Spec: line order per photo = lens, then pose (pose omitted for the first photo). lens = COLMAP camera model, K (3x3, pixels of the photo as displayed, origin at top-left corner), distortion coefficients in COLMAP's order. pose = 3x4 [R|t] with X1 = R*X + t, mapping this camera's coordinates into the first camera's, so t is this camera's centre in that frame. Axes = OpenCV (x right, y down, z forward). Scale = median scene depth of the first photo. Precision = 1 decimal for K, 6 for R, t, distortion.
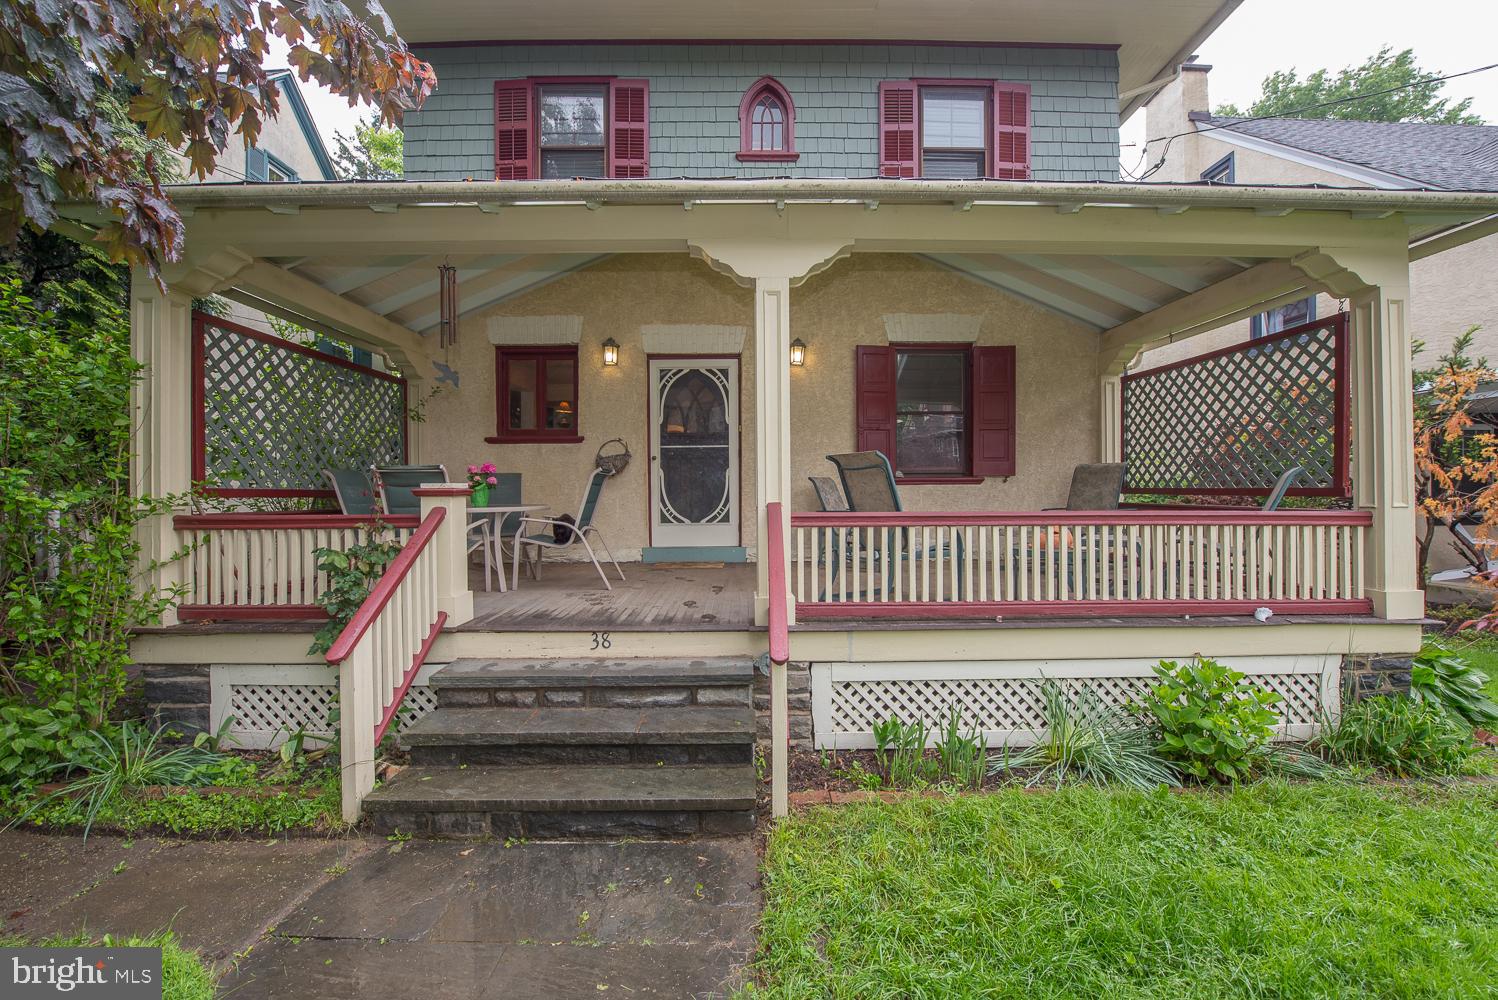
lens RADIAL K [[597.0, 0, 753.0], [0, 597.0, 502.4], [0, 0, 1]] dist [-0.017246, -0.000908]
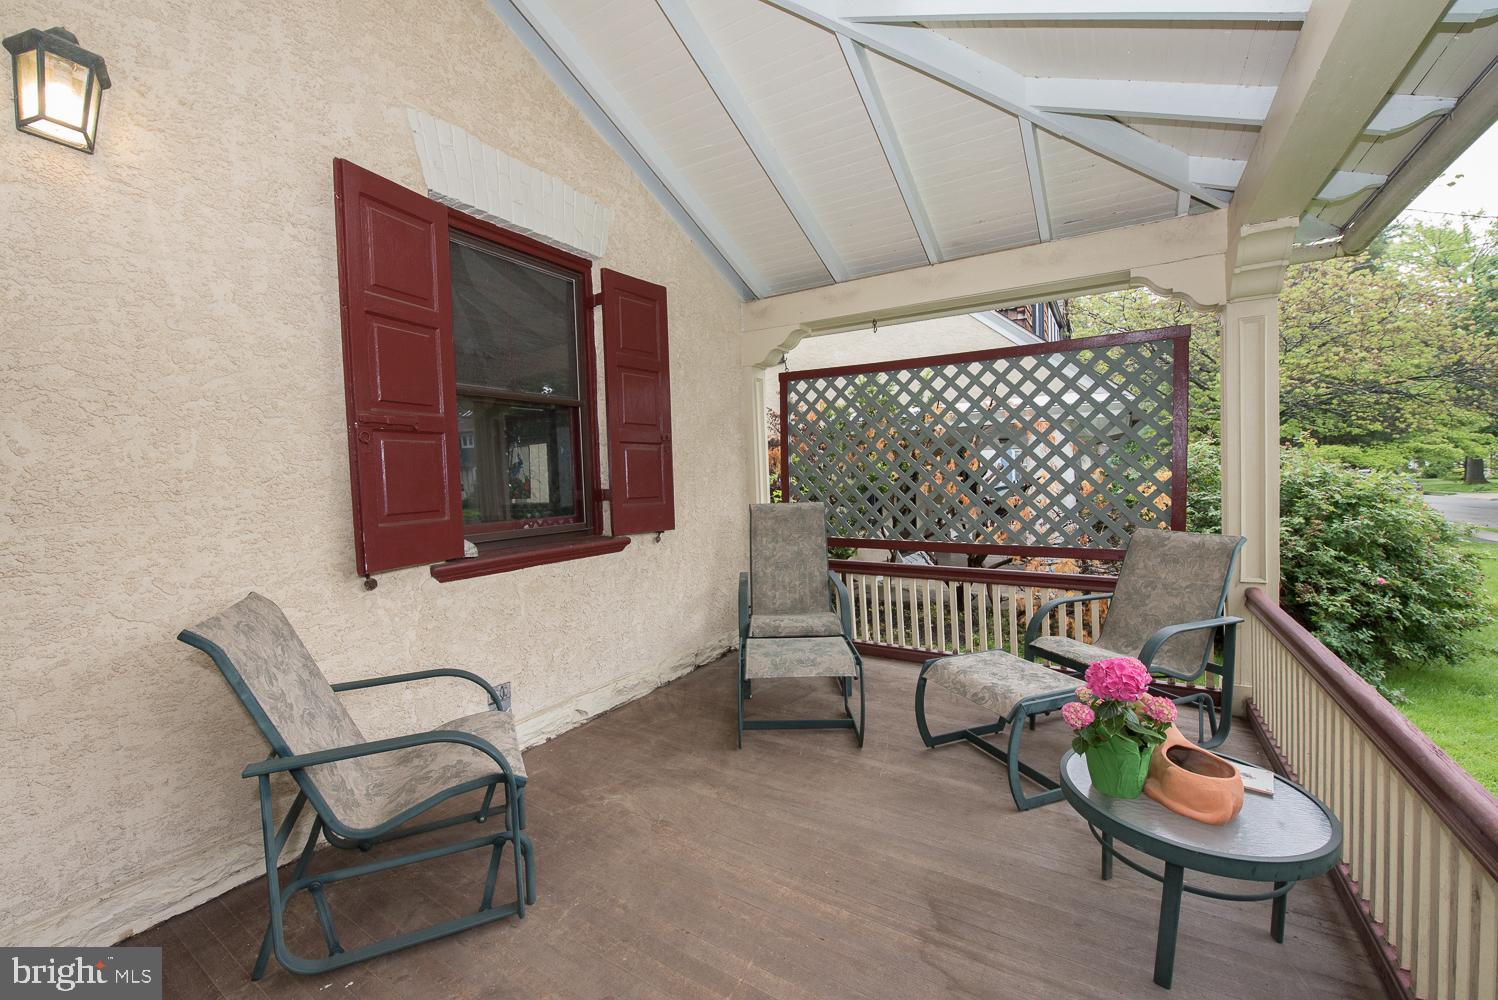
lens RADIAL K [[597.0, 0, 753.0], [0, 597.0, 502.4], [0, 0, 1]] dist [-0.017246, -0.000908]
pose [[0.541223, -0.043264, 0.839765, 0.045821], [0.038147, 0.998911, 0.026878, -0.150264], [-0.840013, 0.017487, 0.542284, 1.193496]]
